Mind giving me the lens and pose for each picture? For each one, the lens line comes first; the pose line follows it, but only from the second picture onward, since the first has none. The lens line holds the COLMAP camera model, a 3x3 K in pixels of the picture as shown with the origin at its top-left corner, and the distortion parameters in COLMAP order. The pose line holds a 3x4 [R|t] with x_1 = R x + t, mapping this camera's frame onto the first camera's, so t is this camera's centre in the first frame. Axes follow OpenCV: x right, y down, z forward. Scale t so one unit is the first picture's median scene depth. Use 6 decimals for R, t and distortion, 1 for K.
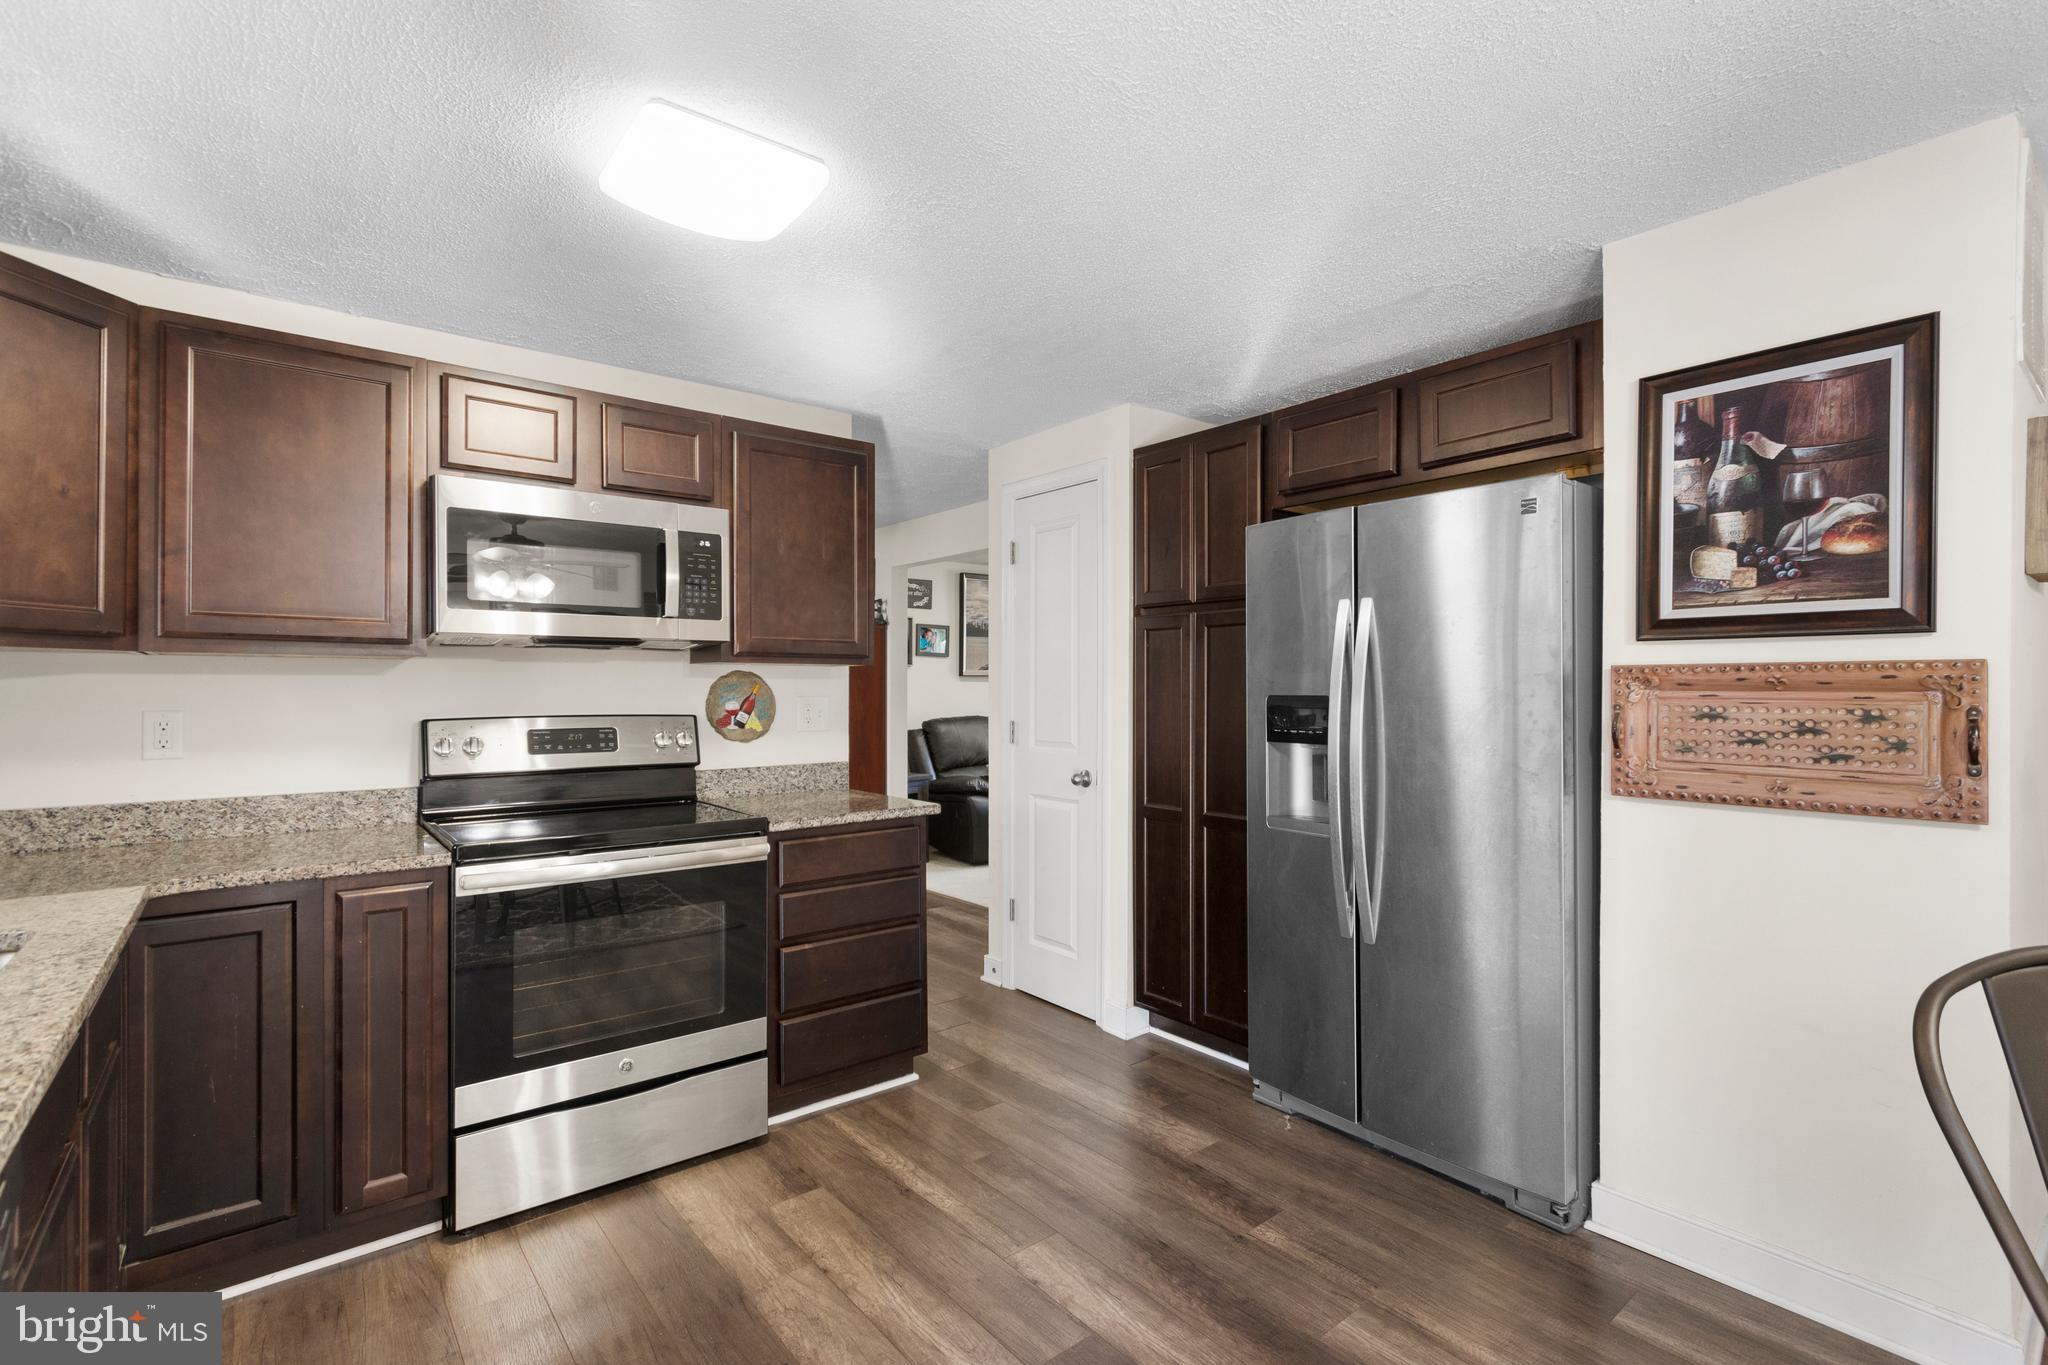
lens RADIAL K [[940.2, 0, 1024.0], [0, 940.2, 682.5], [0, 0, 1]] dist [0.006567, 0.000213]
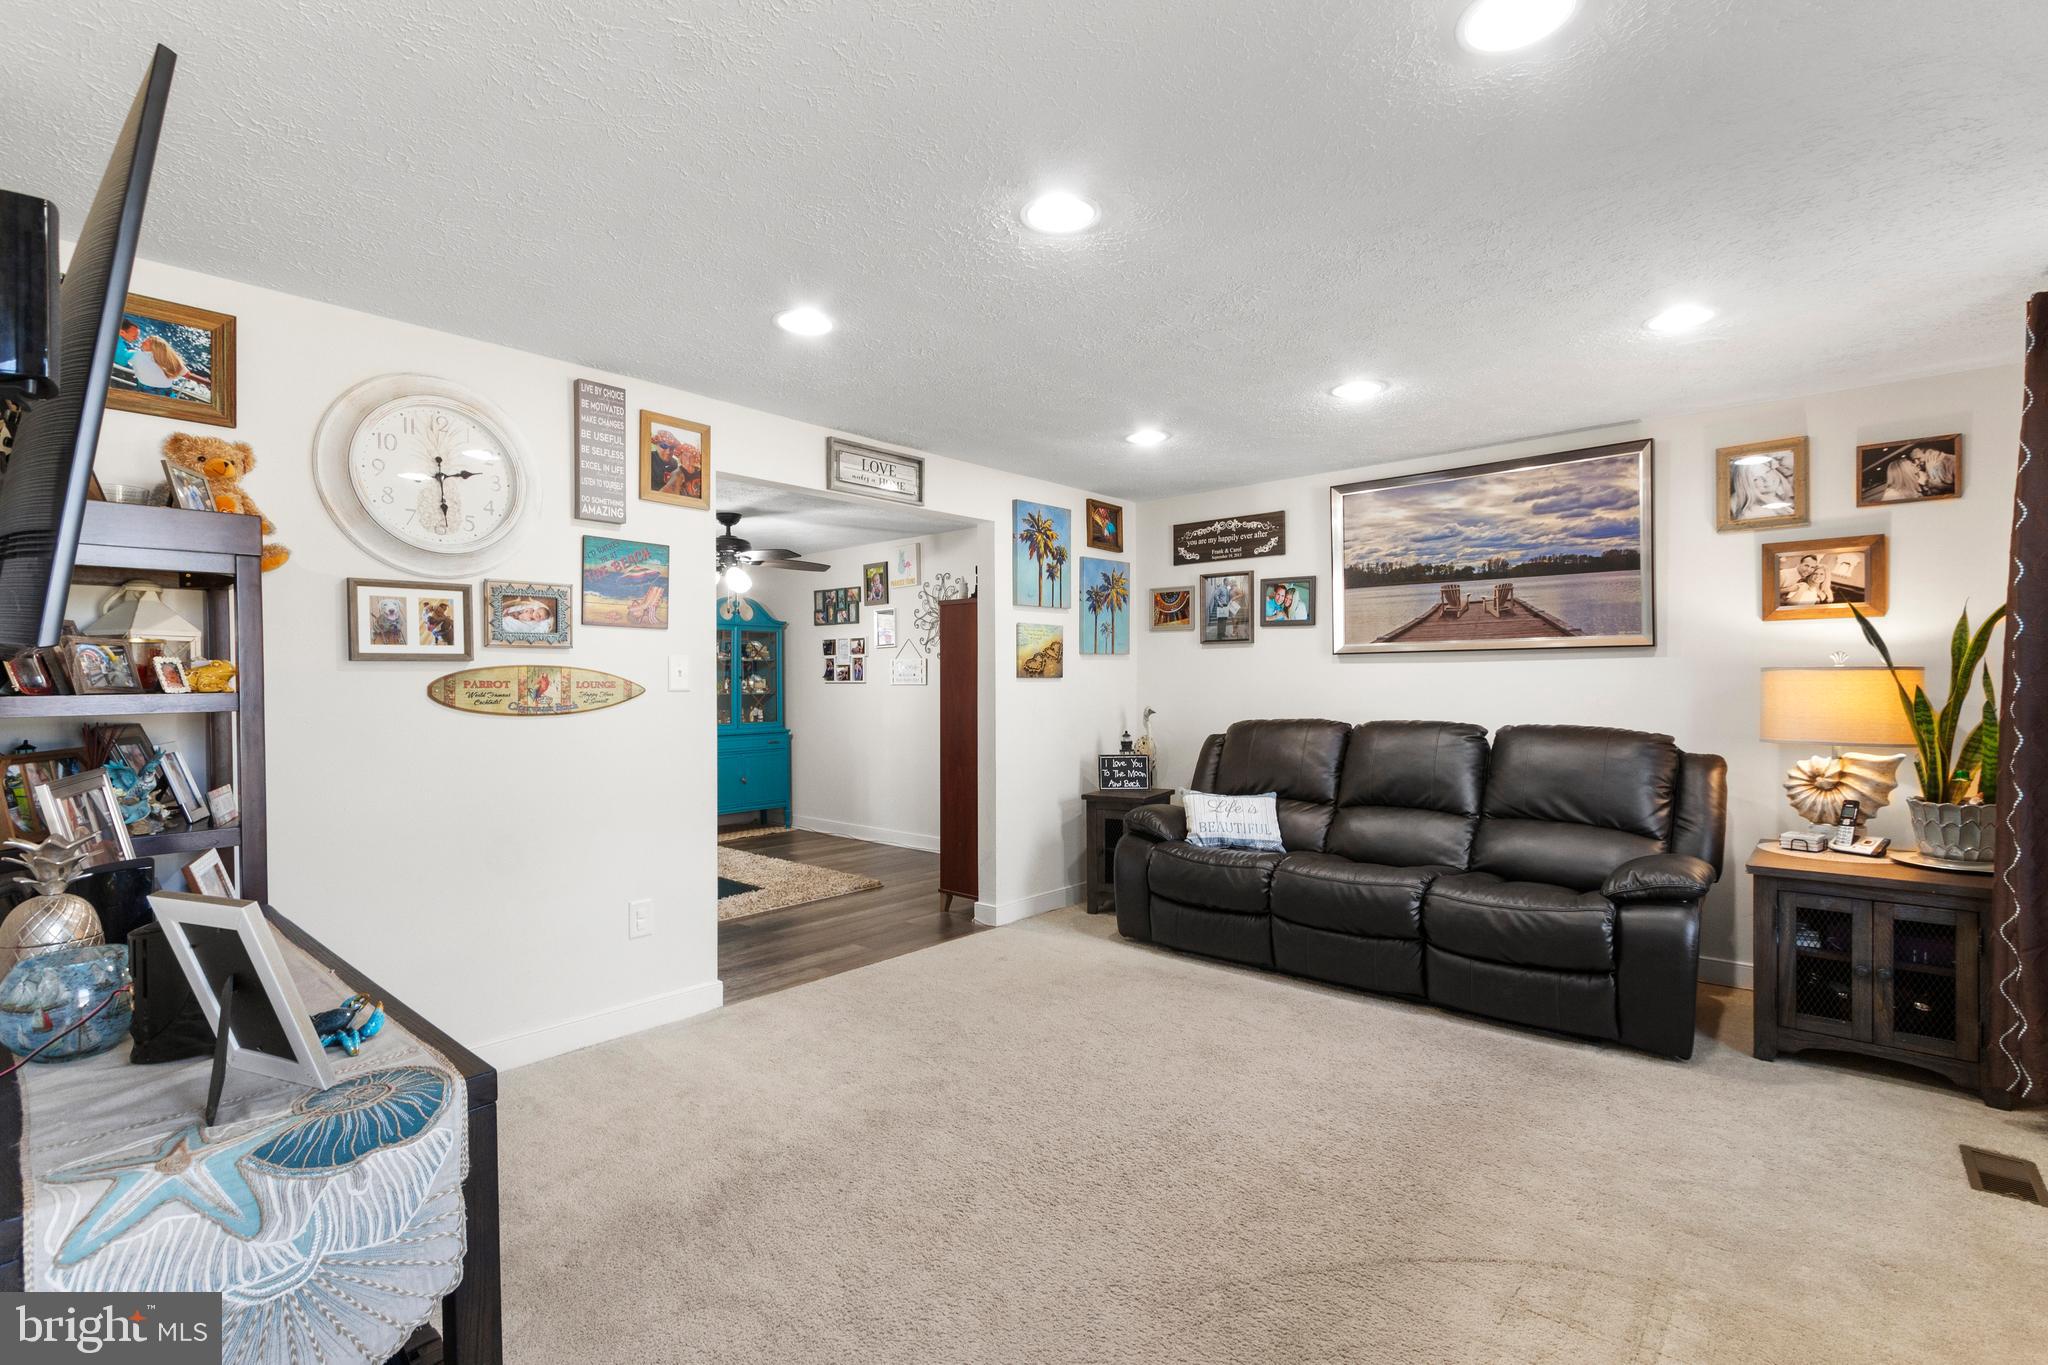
lens RADIAL K [[933.3, 0, 1028.3], [0, 933.3, 685.6], [0, 0, 1]] dist [0.002380, 0.000031]
pose [[0.172153, 0.002248, -0.985068, 1.480449], [0.008973, 0.999952, 0.003850, 0.028850], [0.985029, -0.009501, 0.172125, 2.040376]]
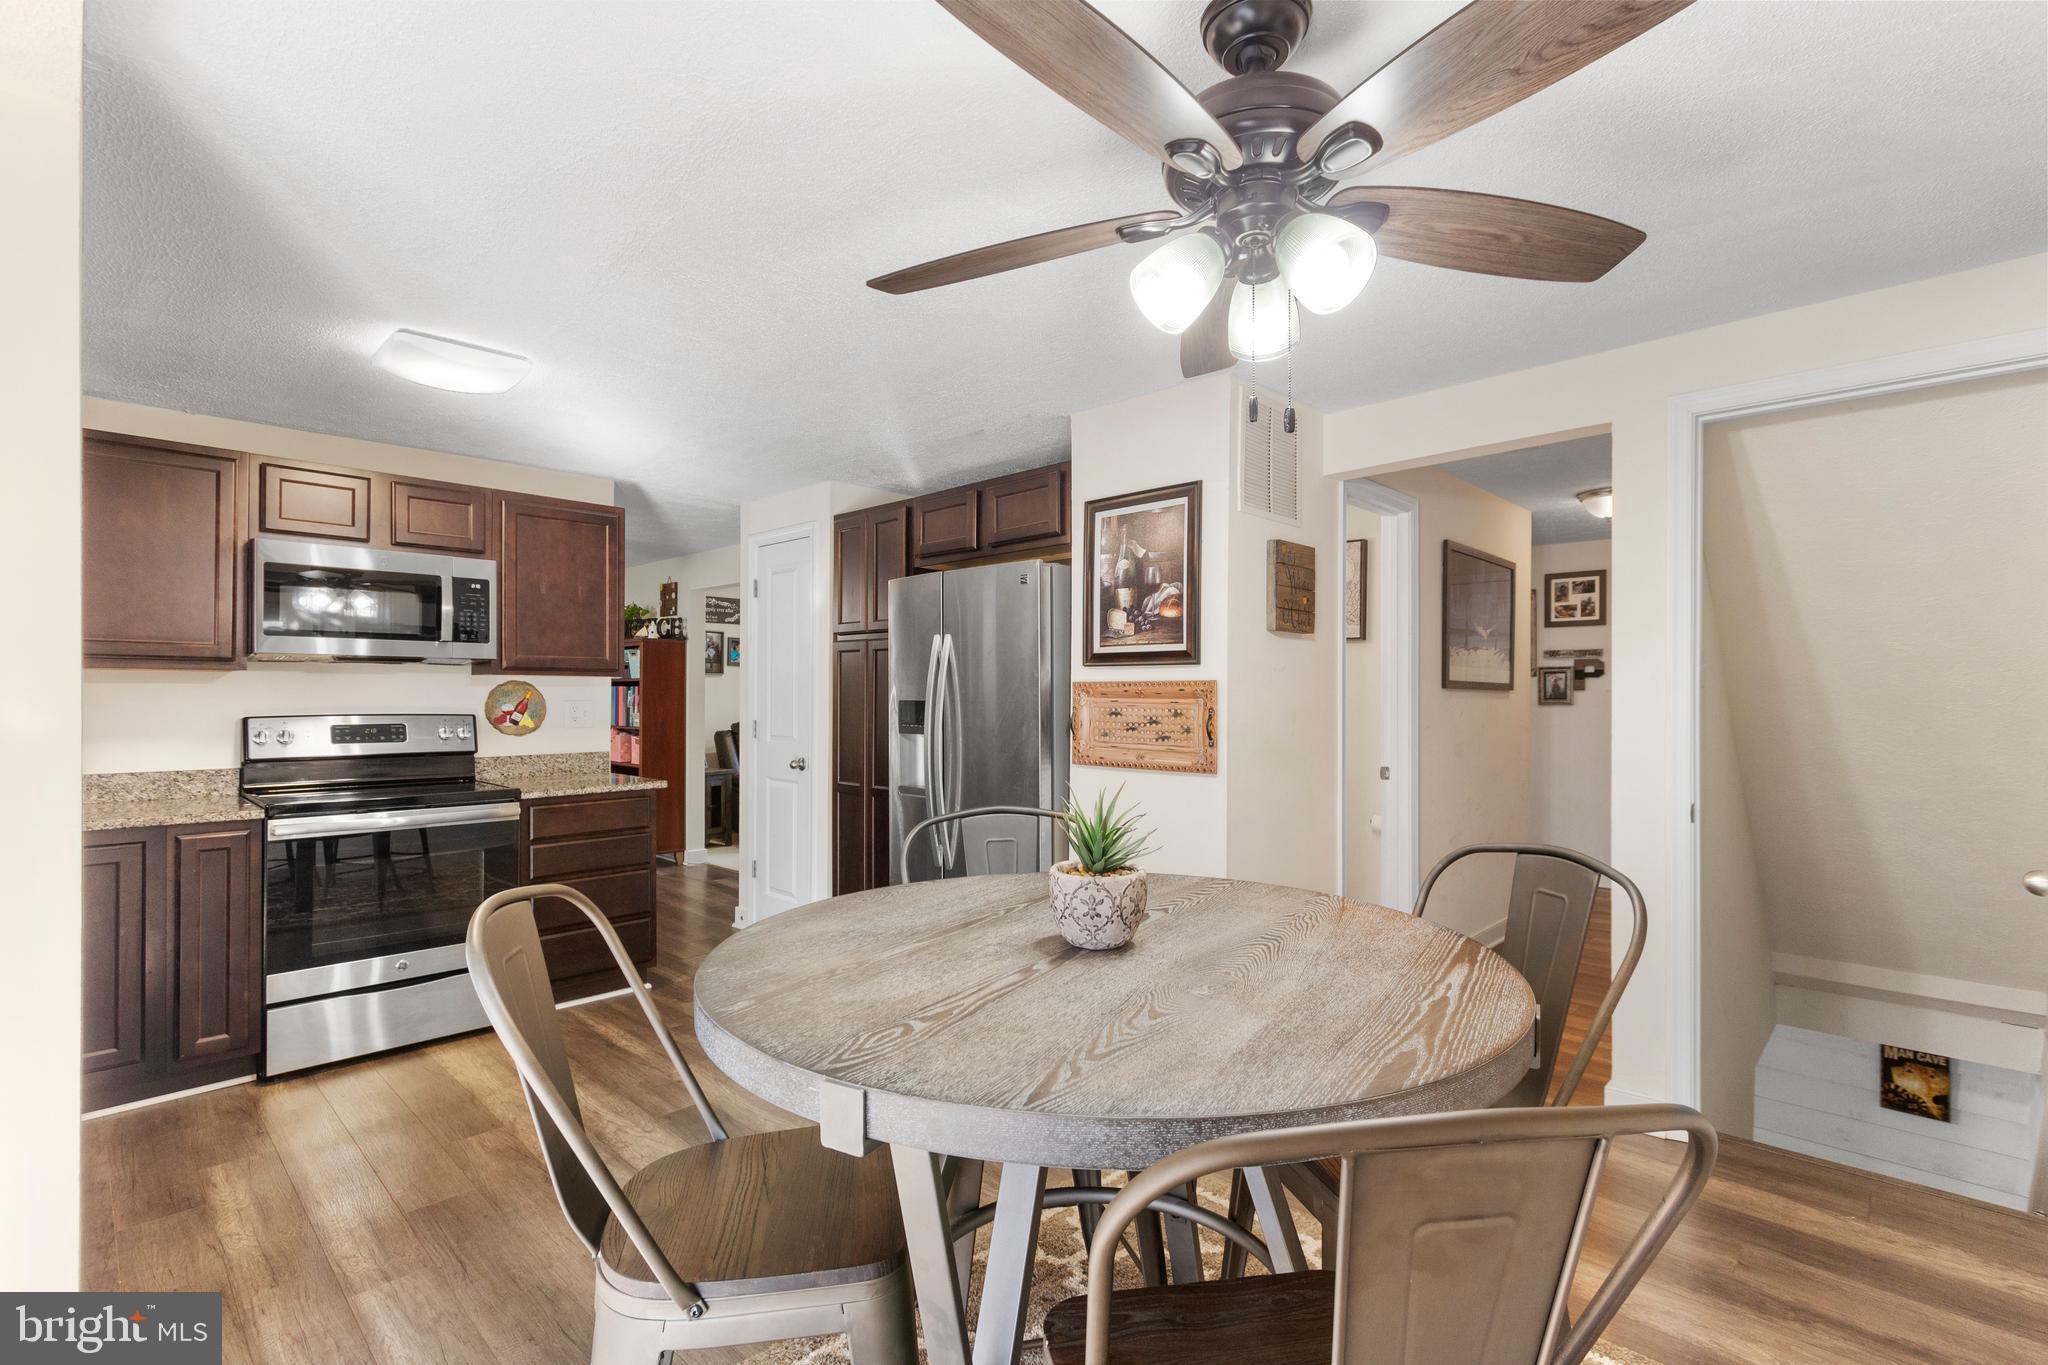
lens RADIAL K [[933.3, 0, 1028.3], [0, 933.3, 685.6], [0, 0, 1]] dist [0.002380, 0.000031]
pose [[0.992186, 0.004365, 0.124692, 0.295781], [-0.003962, 0.999986, -0.003479, -0.004711], [-0.124705, 0.002958, 0.992189, -0.447441]]
